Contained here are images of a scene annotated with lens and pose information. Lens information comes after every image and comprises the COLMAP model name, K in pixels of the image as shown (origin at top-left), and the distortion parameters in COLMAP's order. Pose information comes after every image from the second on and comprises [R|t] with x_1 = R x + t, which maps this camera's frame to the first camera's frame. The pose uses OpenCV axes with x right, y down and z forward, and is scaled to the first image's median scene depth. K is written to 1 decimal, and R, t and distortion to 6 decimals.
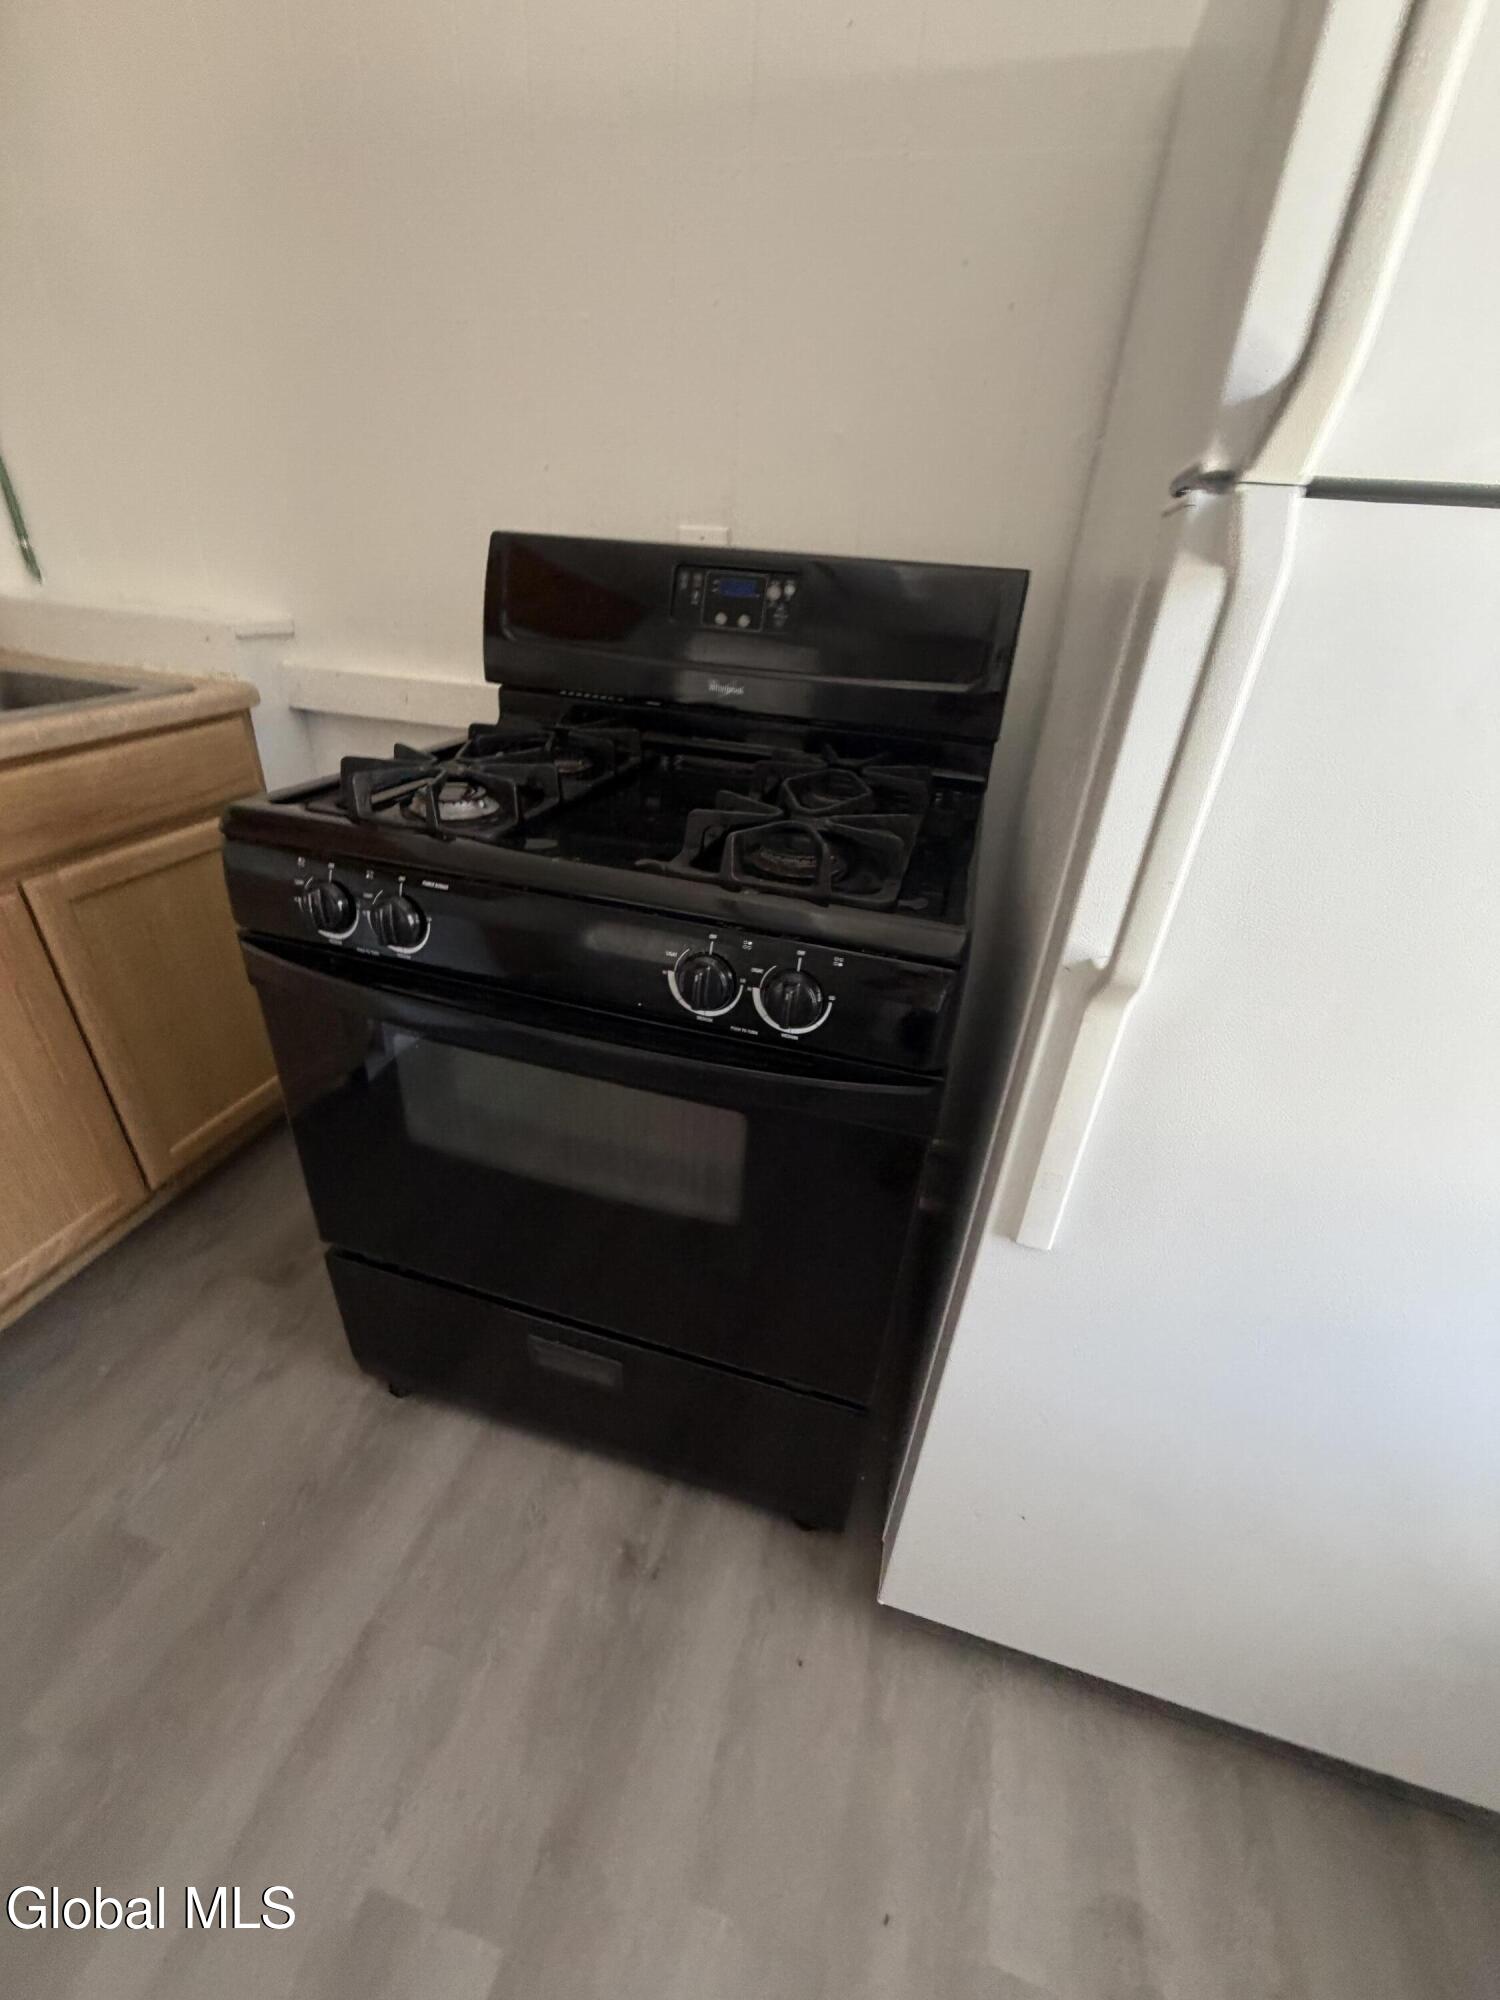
lens RADIAL K [[798.7, 0, 750.4], [0, 798.7, 990.7], [0, 0, 1]] dist [0.001749, 0.000314]
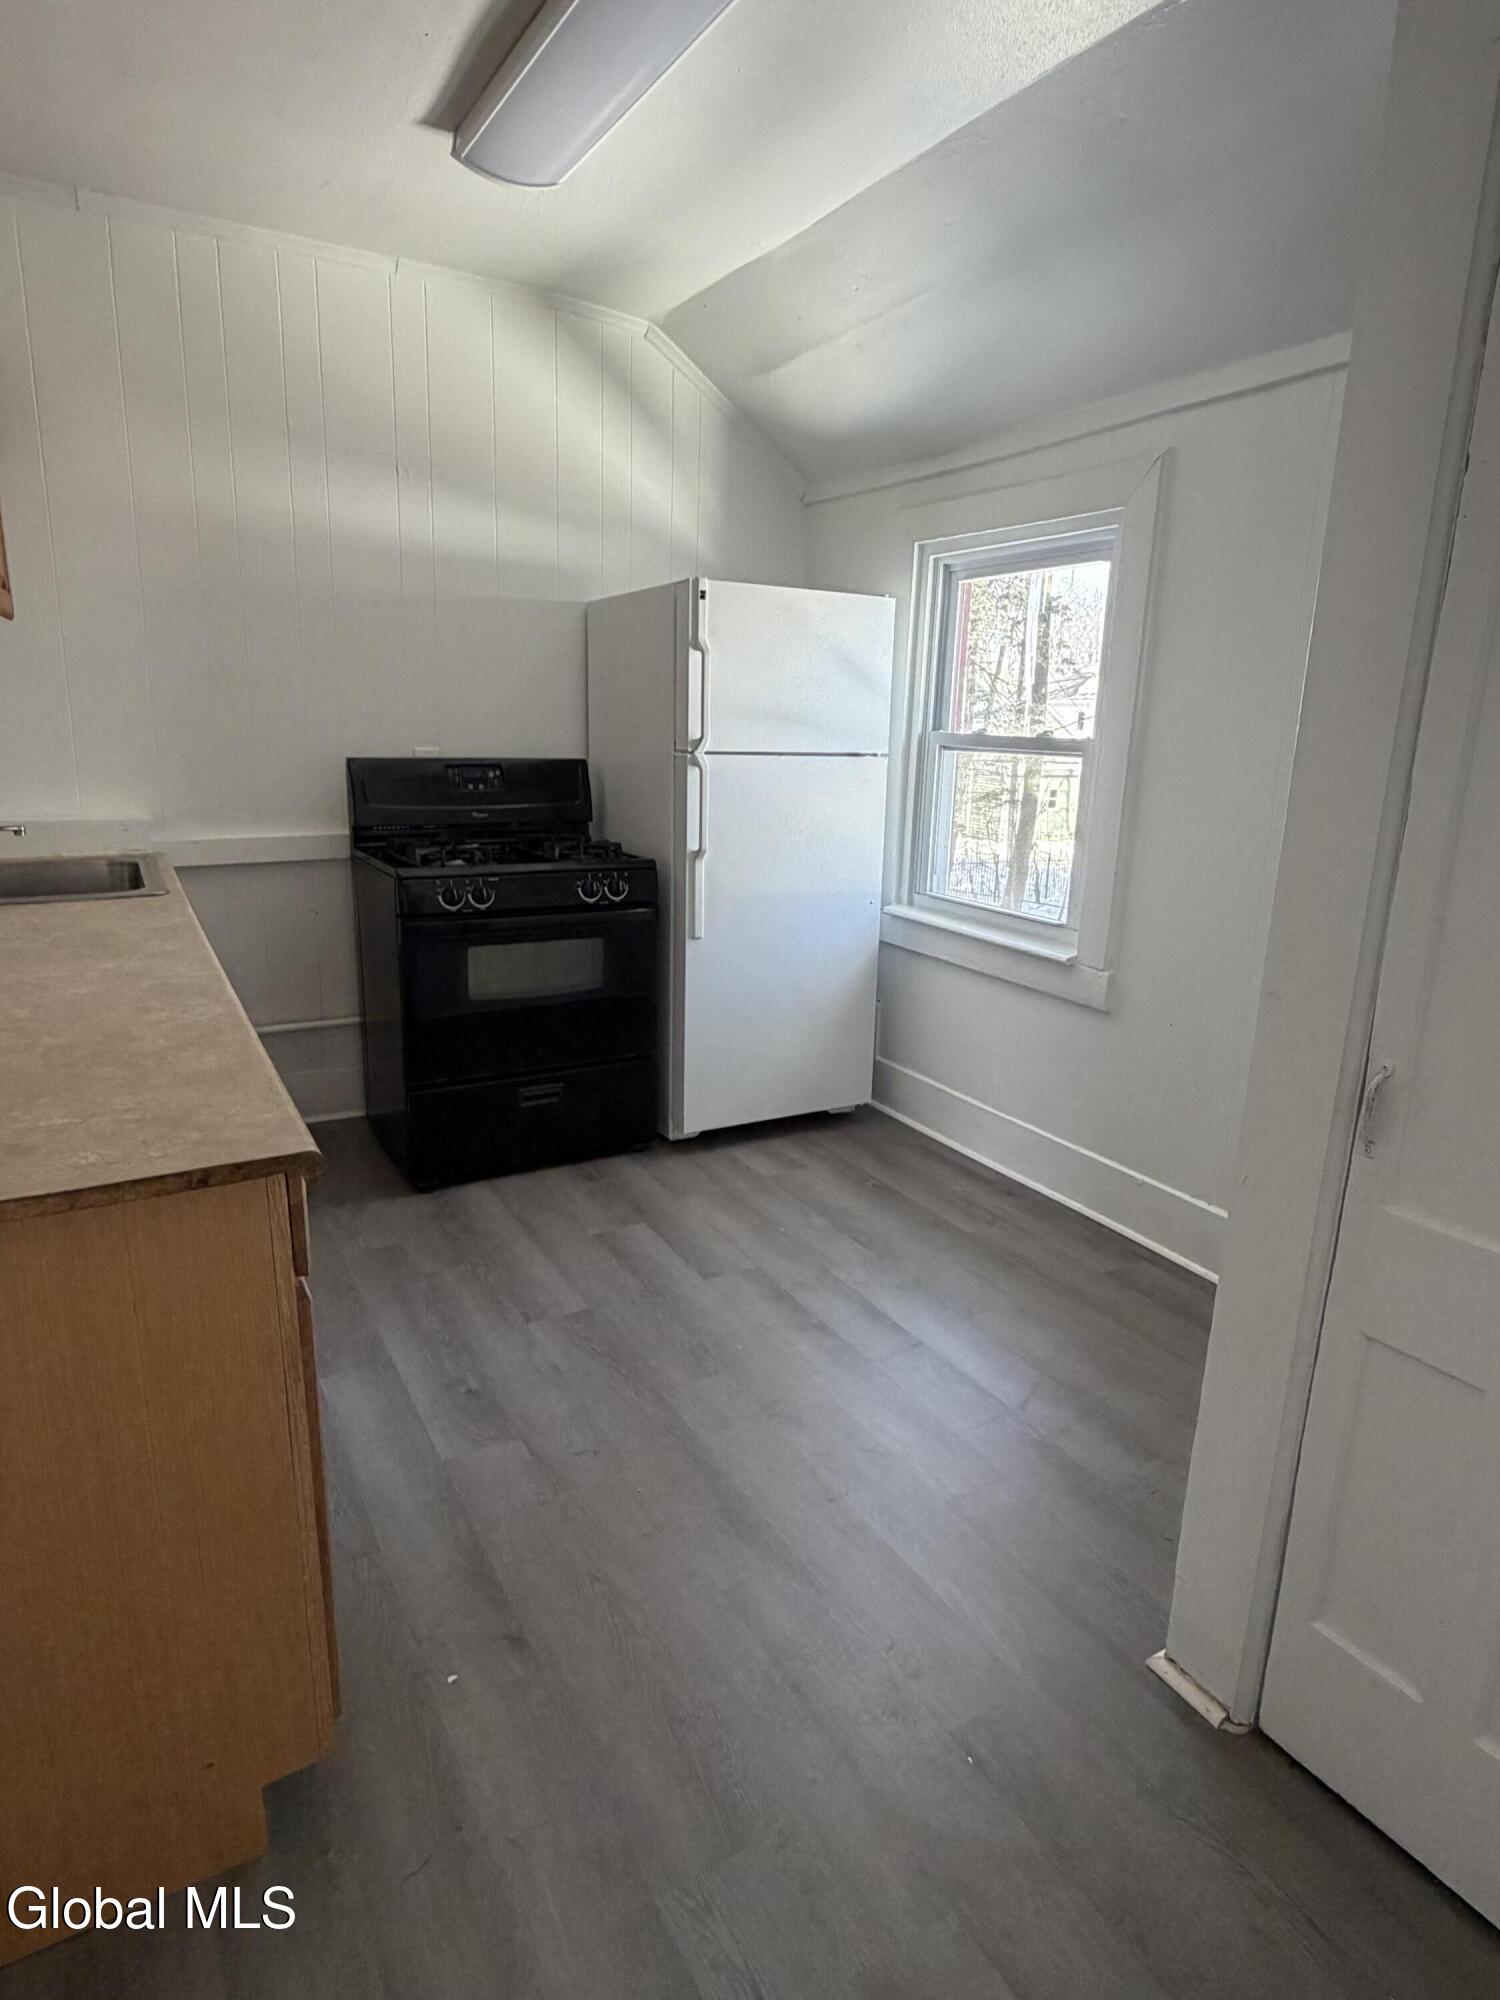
lens RADIAL K [[1136.8, 0, 750.0], [0, 1136.8, 1000.0], [0, 0, 1]] dist [-0.001084, -0.000185]
pose [[0.699586, -0.220216, 0.679768, -1.836778], [0.363685, 0.928622, -0.073453, 0.634330], [-0.615072, 0.298608, 0.729740, -1.692766]]
